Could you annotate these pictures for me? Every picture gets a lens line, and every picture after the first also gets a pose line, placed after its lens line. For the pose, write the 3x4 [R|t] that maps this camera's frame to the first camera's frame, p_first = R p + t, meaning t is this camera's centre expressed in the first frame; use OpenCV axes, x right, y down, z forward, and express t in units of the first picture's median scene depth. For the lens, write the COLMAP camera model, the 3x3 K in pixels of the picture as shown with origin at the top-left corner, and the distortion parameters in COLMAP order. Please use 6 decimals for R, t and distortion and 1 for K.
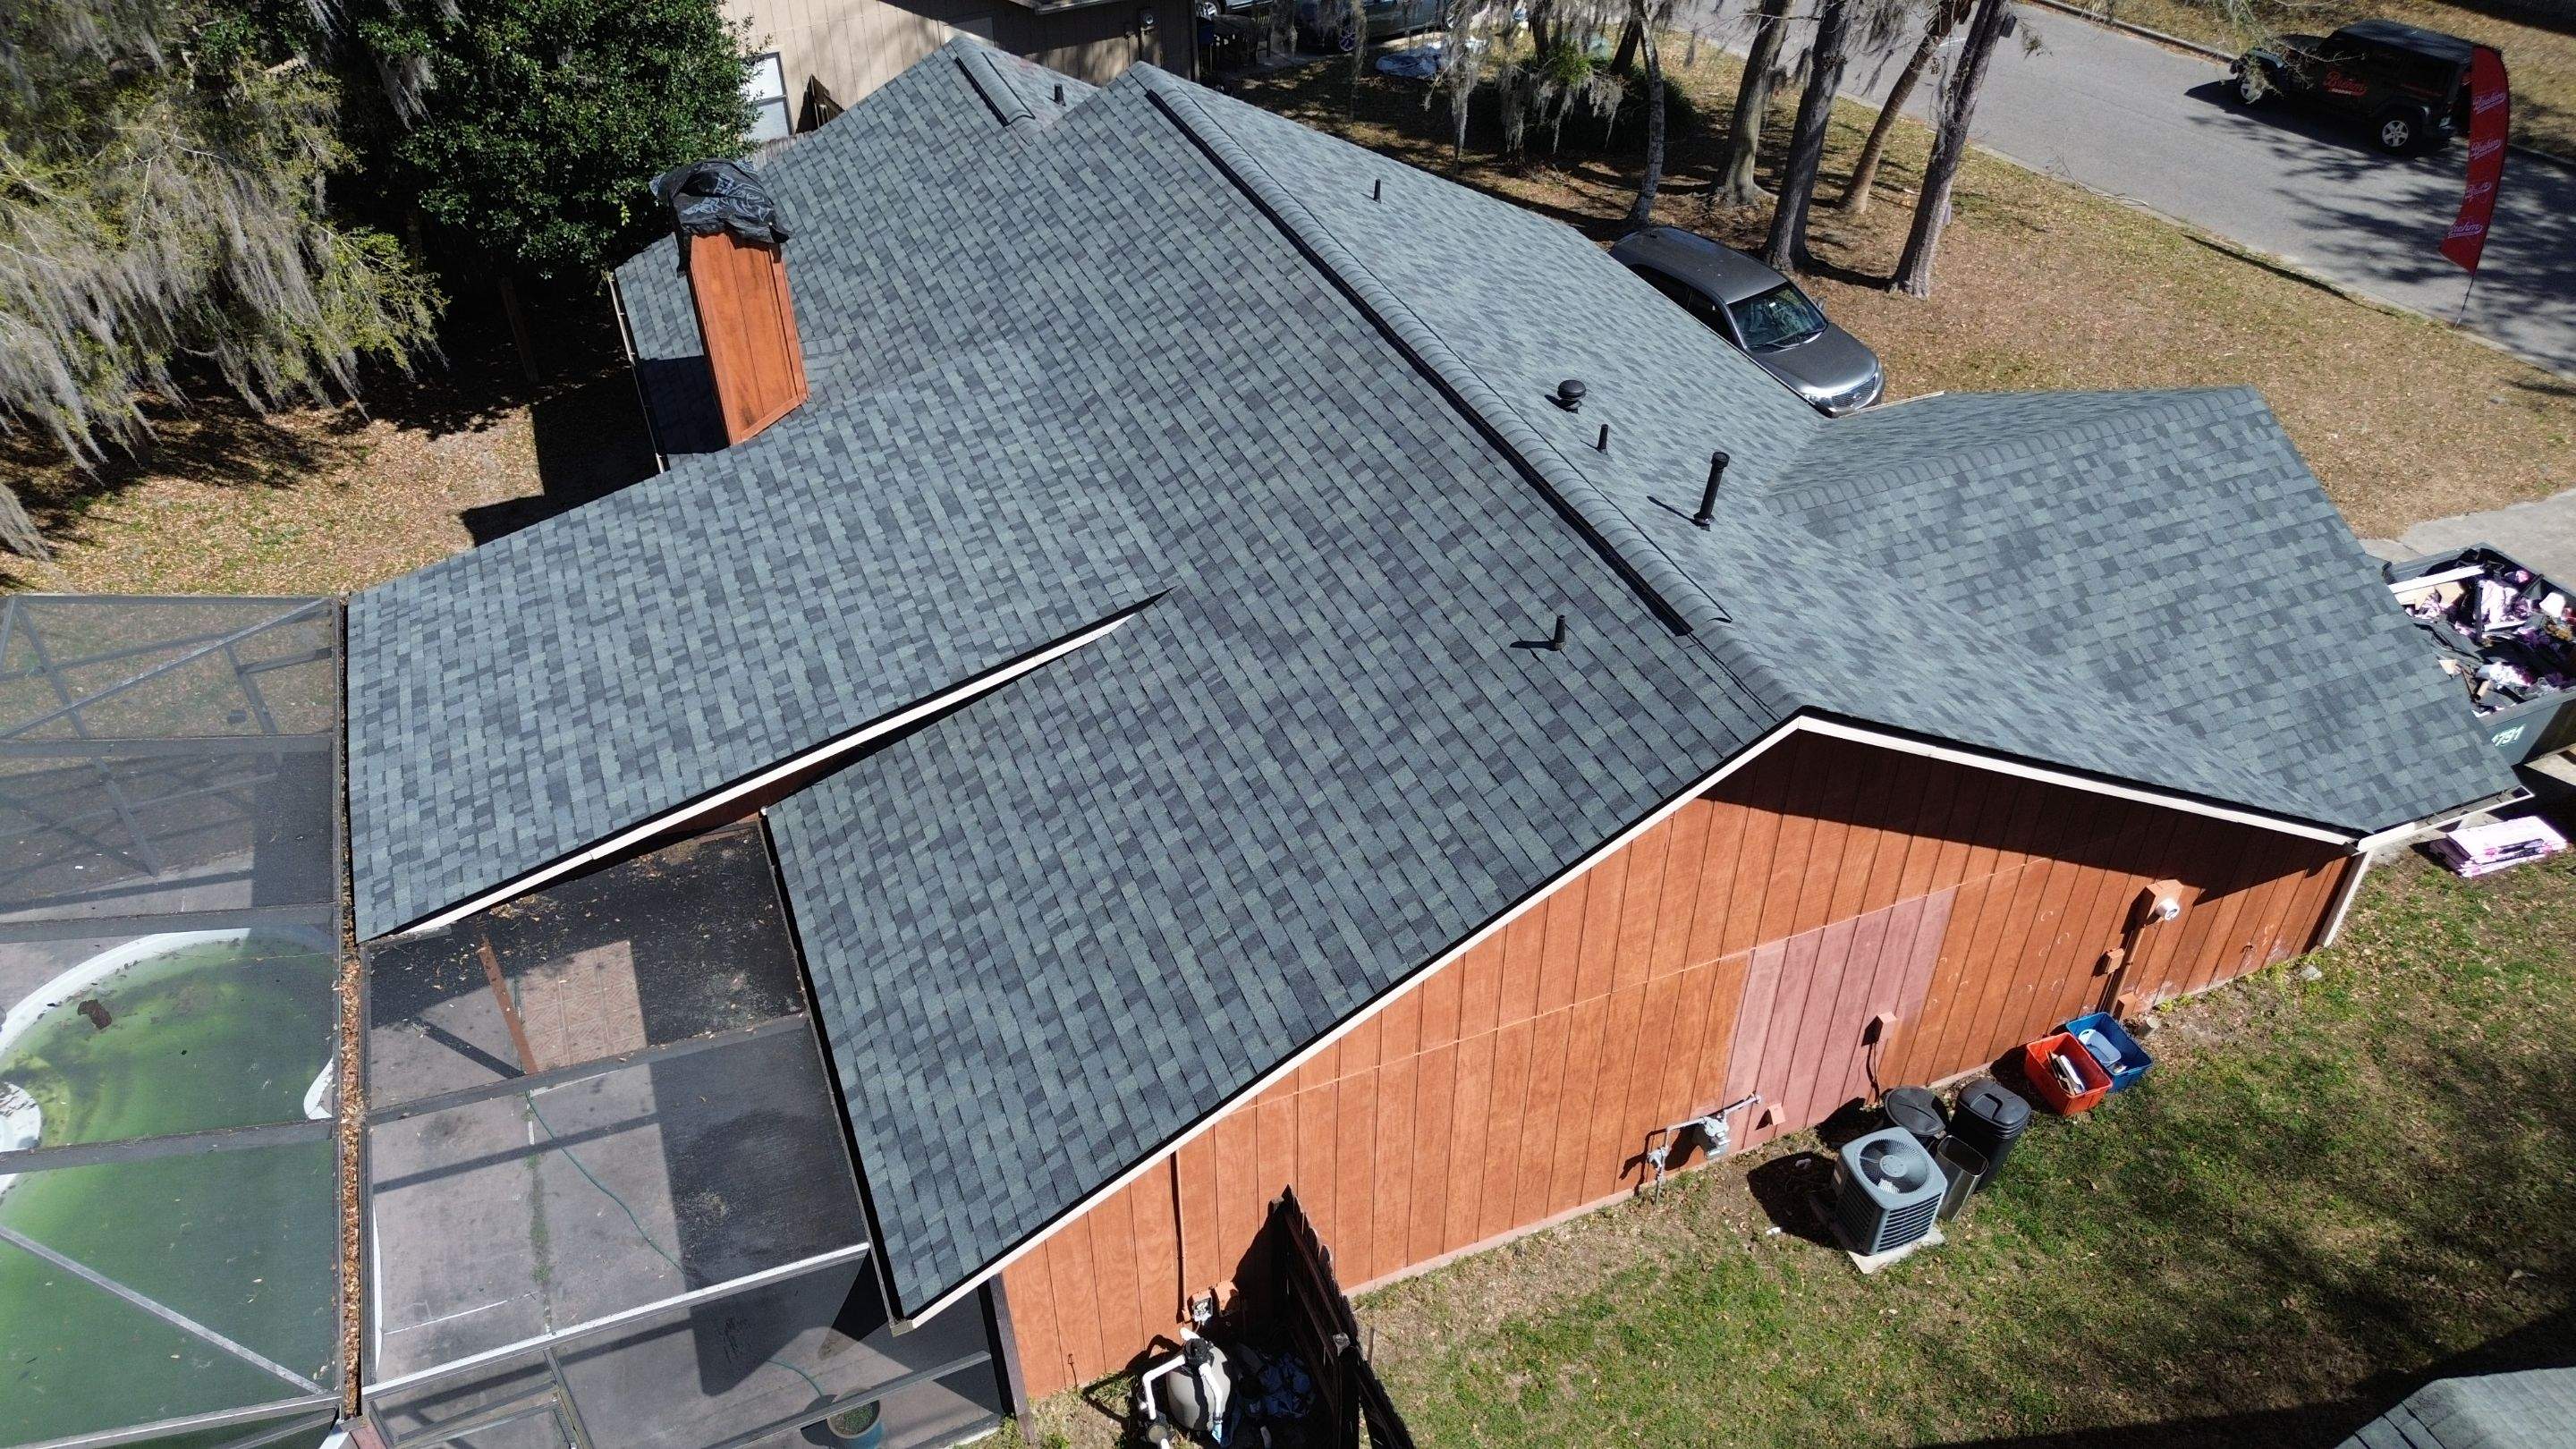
lens RADIAL K [[1826.1, 0, 1303.8], [0, 1826.1, 721.7], [0, 0, 1]] dist [0.069564, -0.064177]
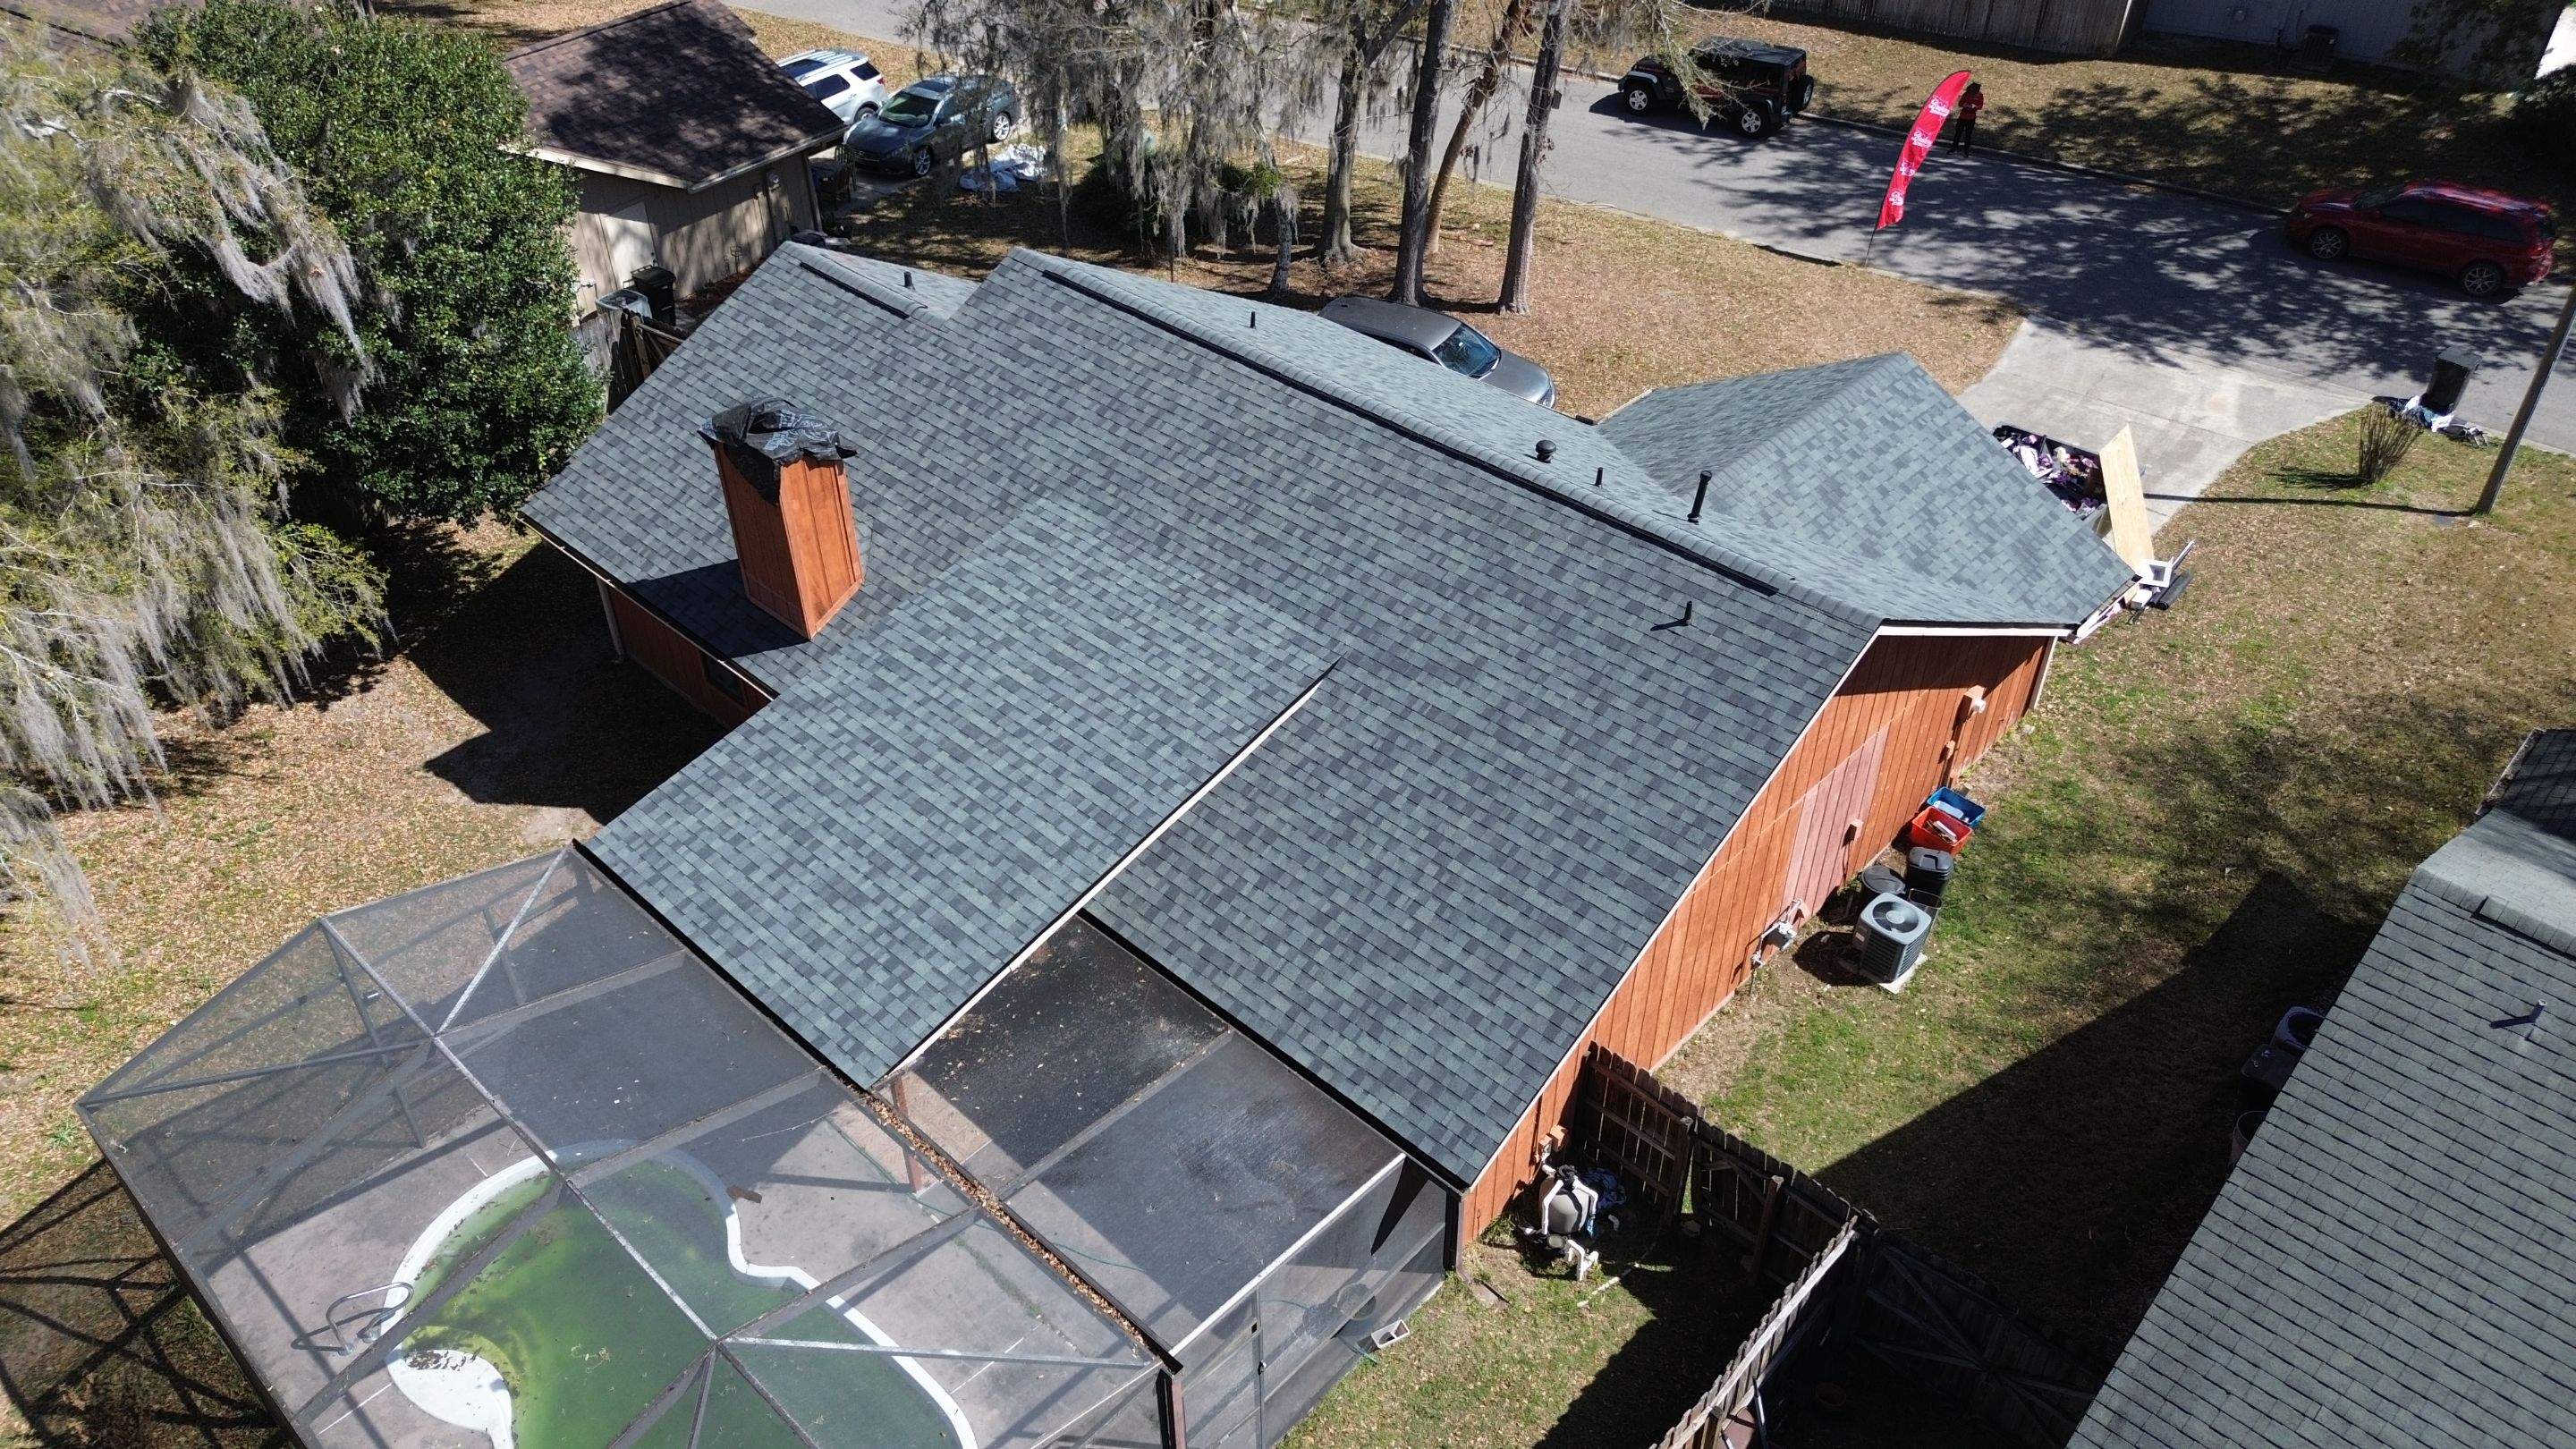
lens RADIAL K [[1826.1, 0, 1304.0], [0, 1826.1, 727.3], [0, 0, 1]] dist [0.069564, -0.064177]
pose [[0.910715, -0.250487, 0.328413, -0.499741], [0.252185, 0.966926, 0.038165, -0.072683], [-0.327111, 0.048063, 0.943763, -0.217395]]
